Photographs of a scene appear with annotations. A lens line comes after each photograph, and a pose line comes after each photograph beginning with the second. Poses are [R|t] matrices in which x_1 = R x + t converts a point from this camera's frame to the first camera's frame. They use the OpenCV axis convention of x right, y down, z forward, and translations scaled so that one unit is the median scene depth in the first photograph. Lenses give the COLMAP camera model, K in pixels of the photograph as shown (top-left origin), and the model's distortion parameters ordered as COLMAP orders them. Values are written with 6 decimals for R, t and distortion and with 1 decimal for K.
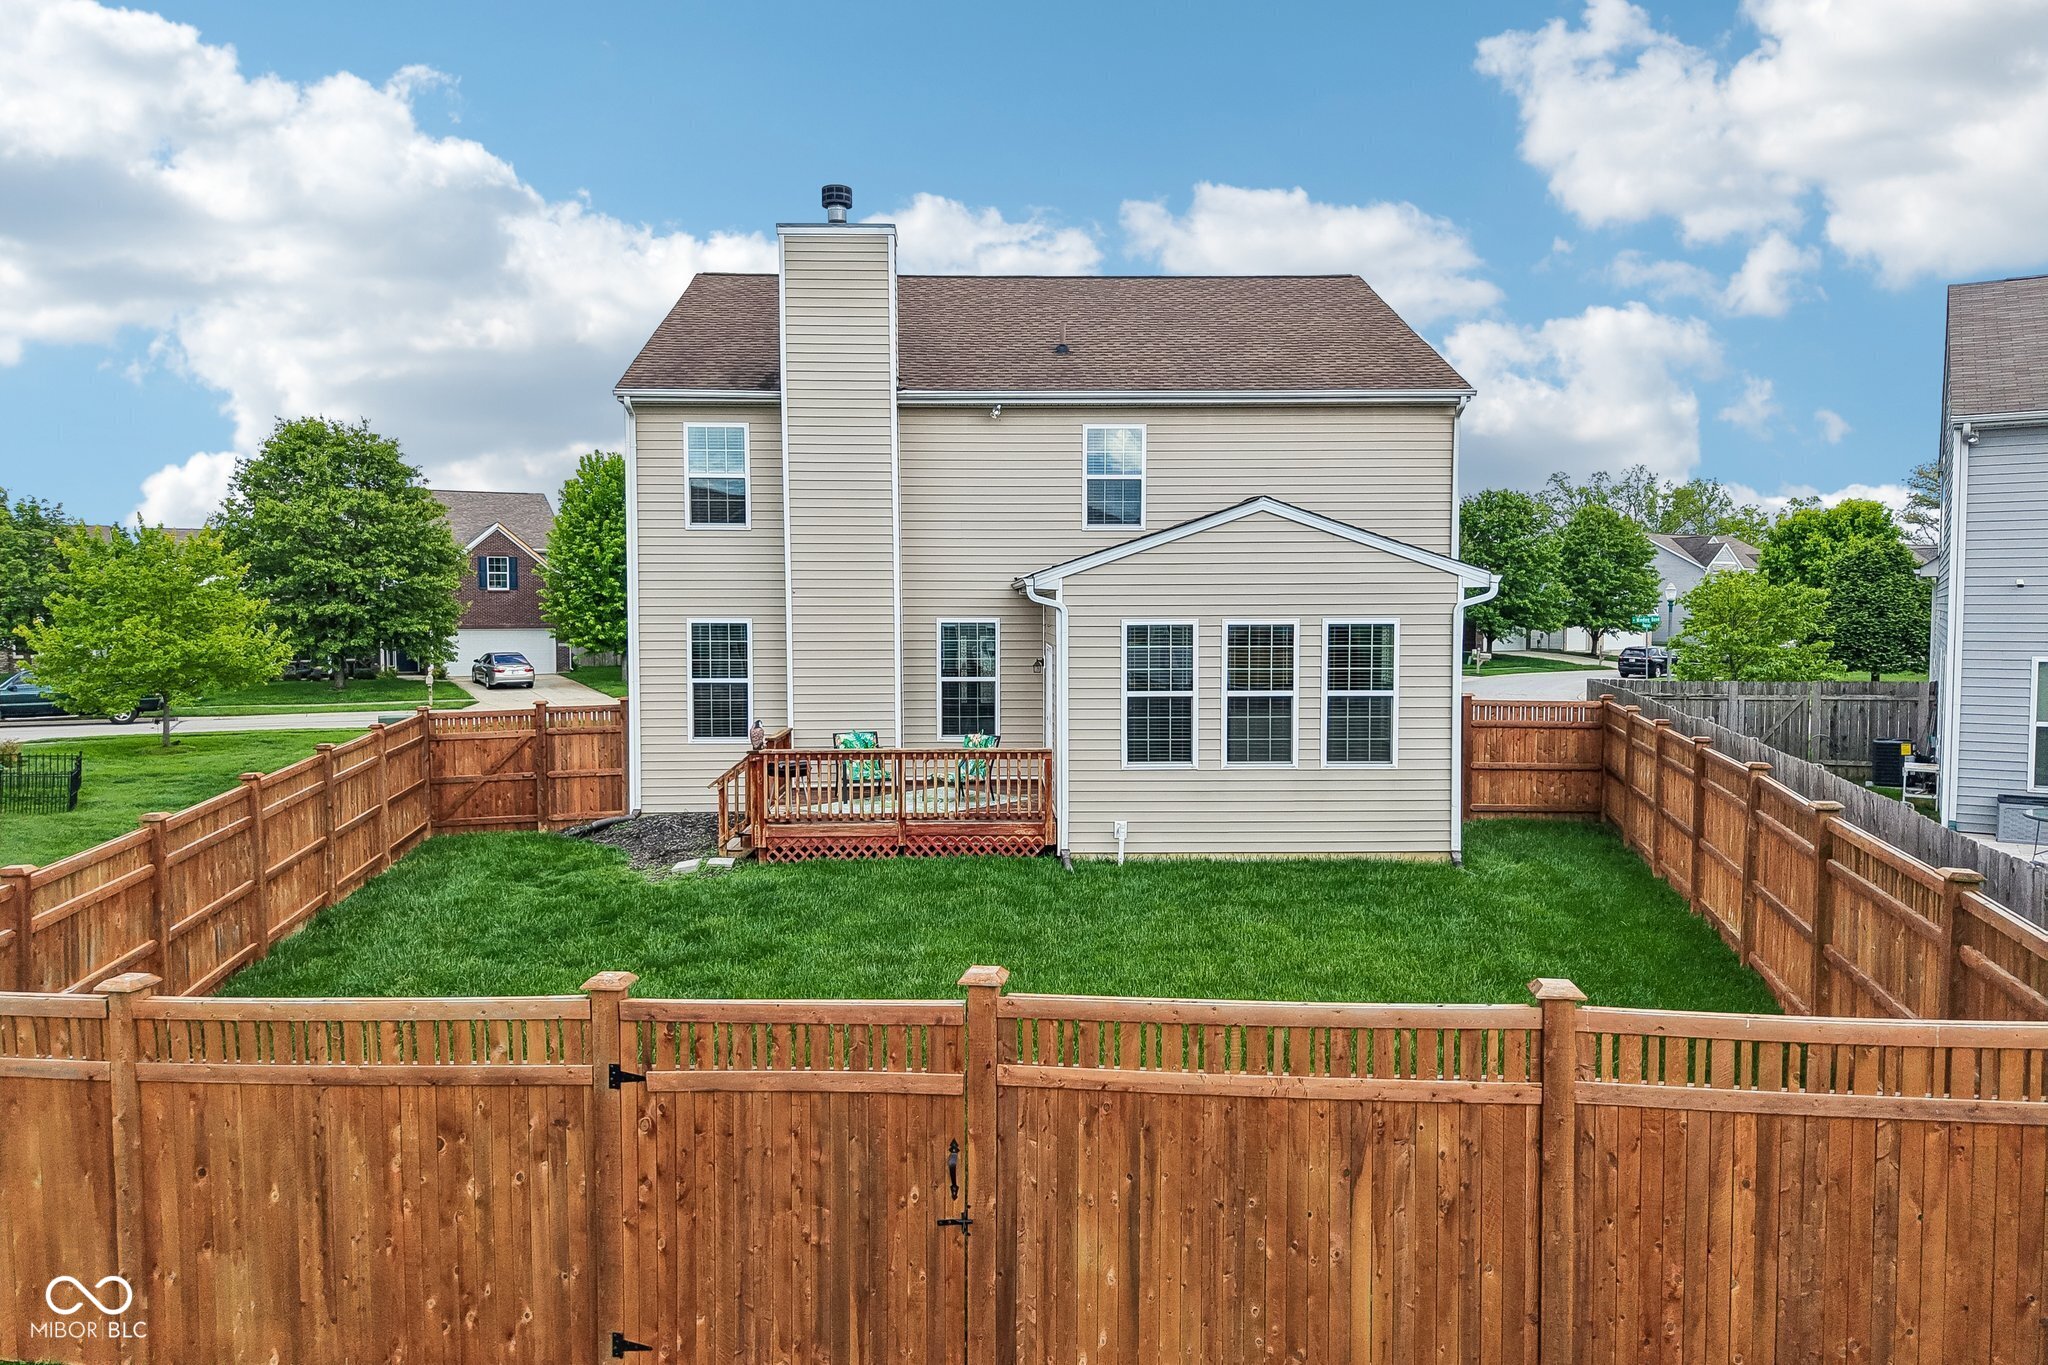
lens RADIAL K [[1359.3, 0, 1032.5], [0, 1359.3, 683.3], [0, 0, 1]] dist [0.028953, -0.030102]
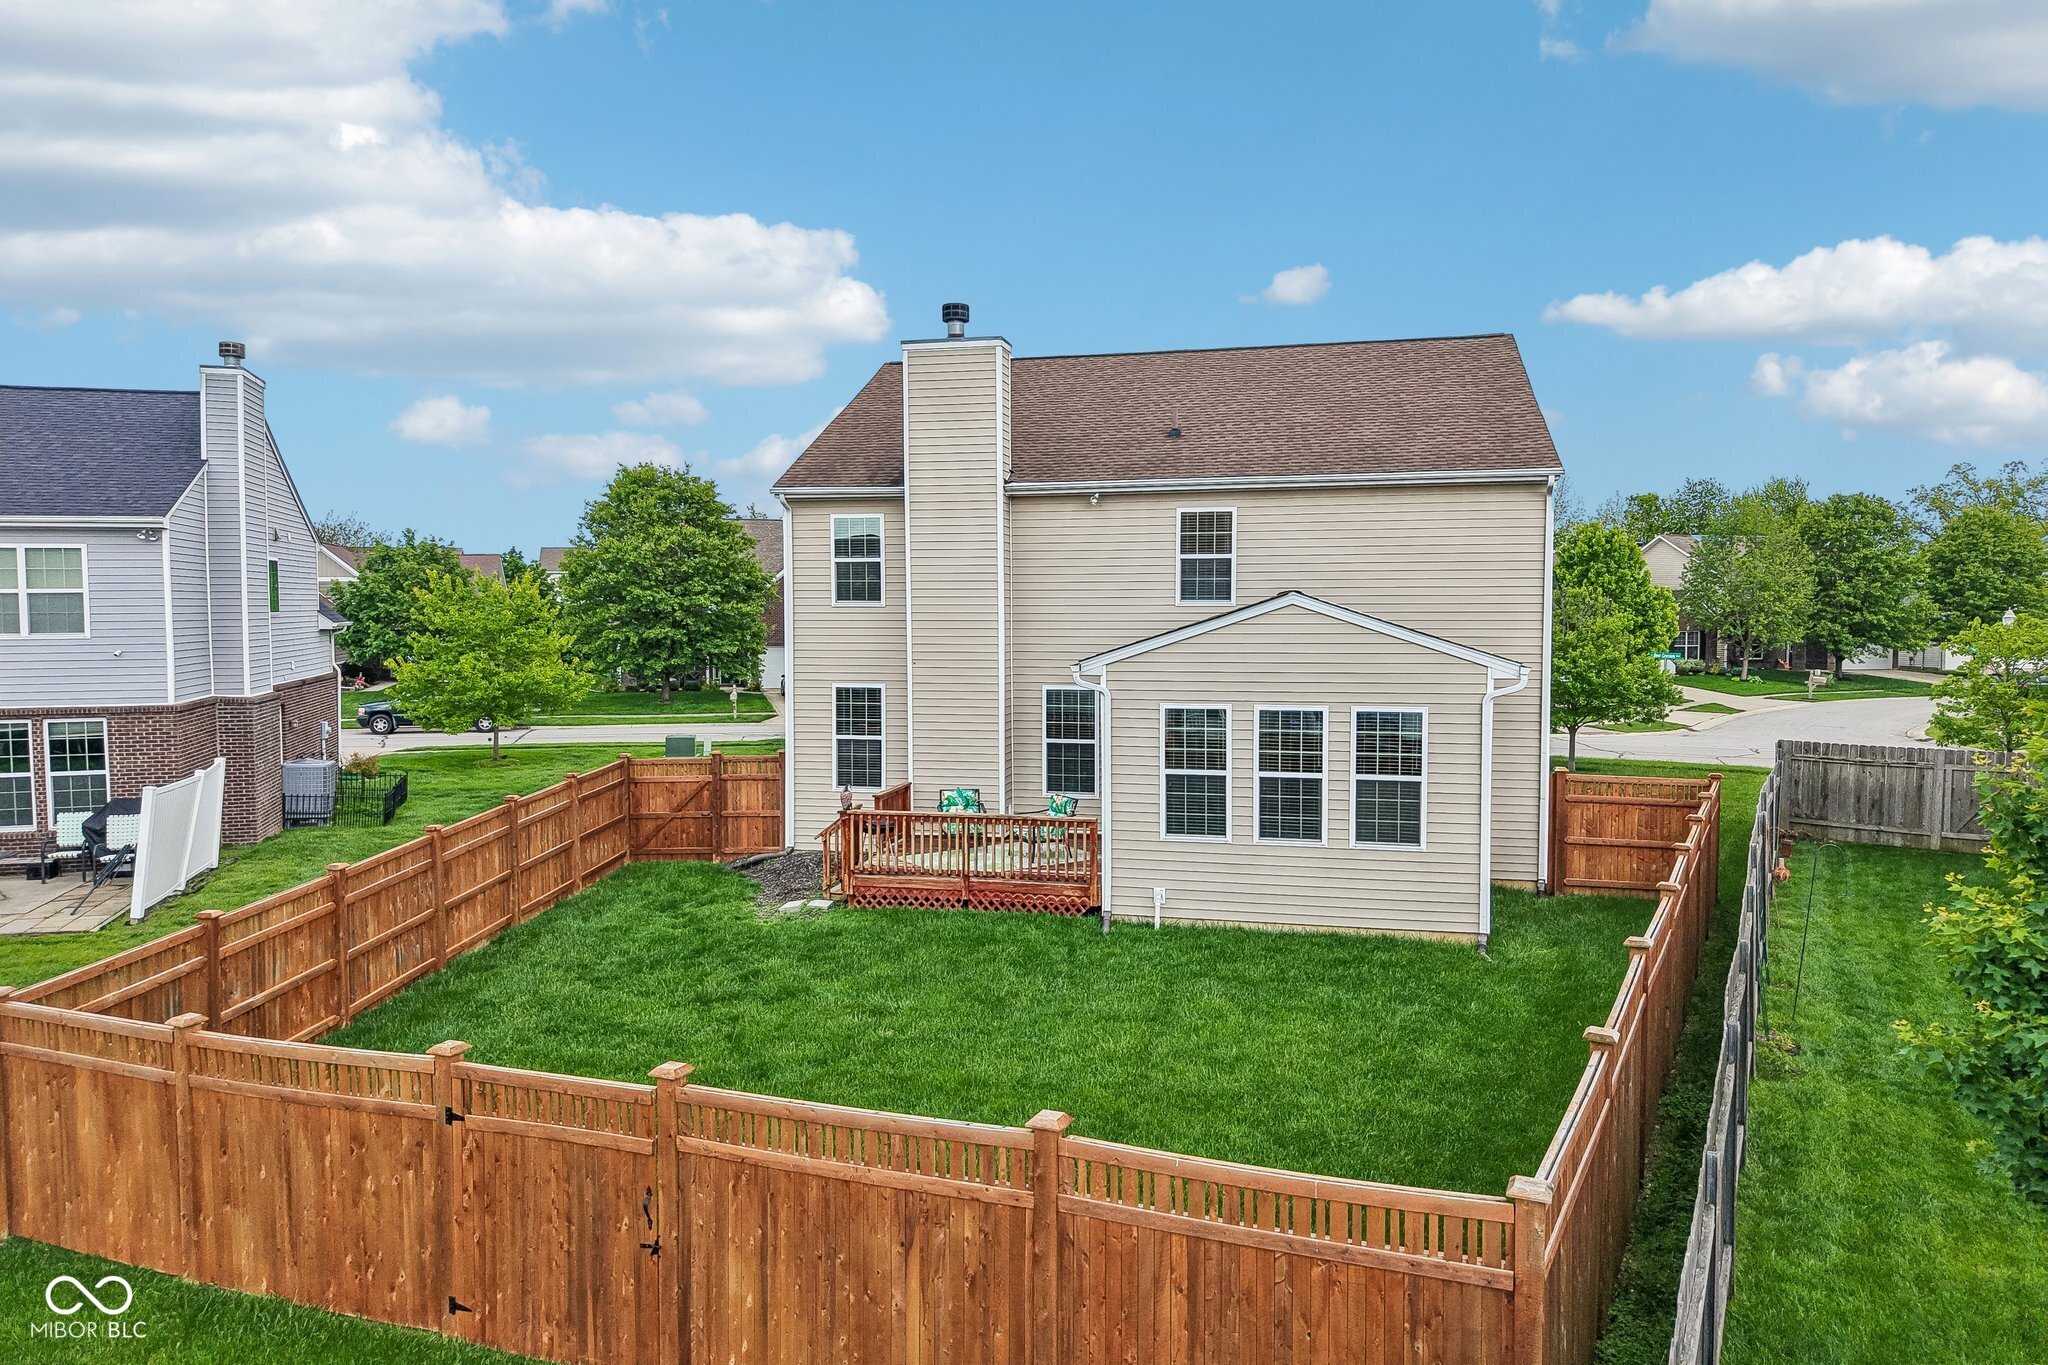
lens RADIAL K [[1359.3, 0, 1032.5], [0, 1359.3, 683.3], [0, 0, 1]] dist [0.028953, -0.030102]
pose [[0.968674, 0.015259, -0.247868, 0.237291], [-0.014656, 0.999883, 0.004278, -0.066807], [0.247904, -0.000511, 0.968784, -0.085463]]
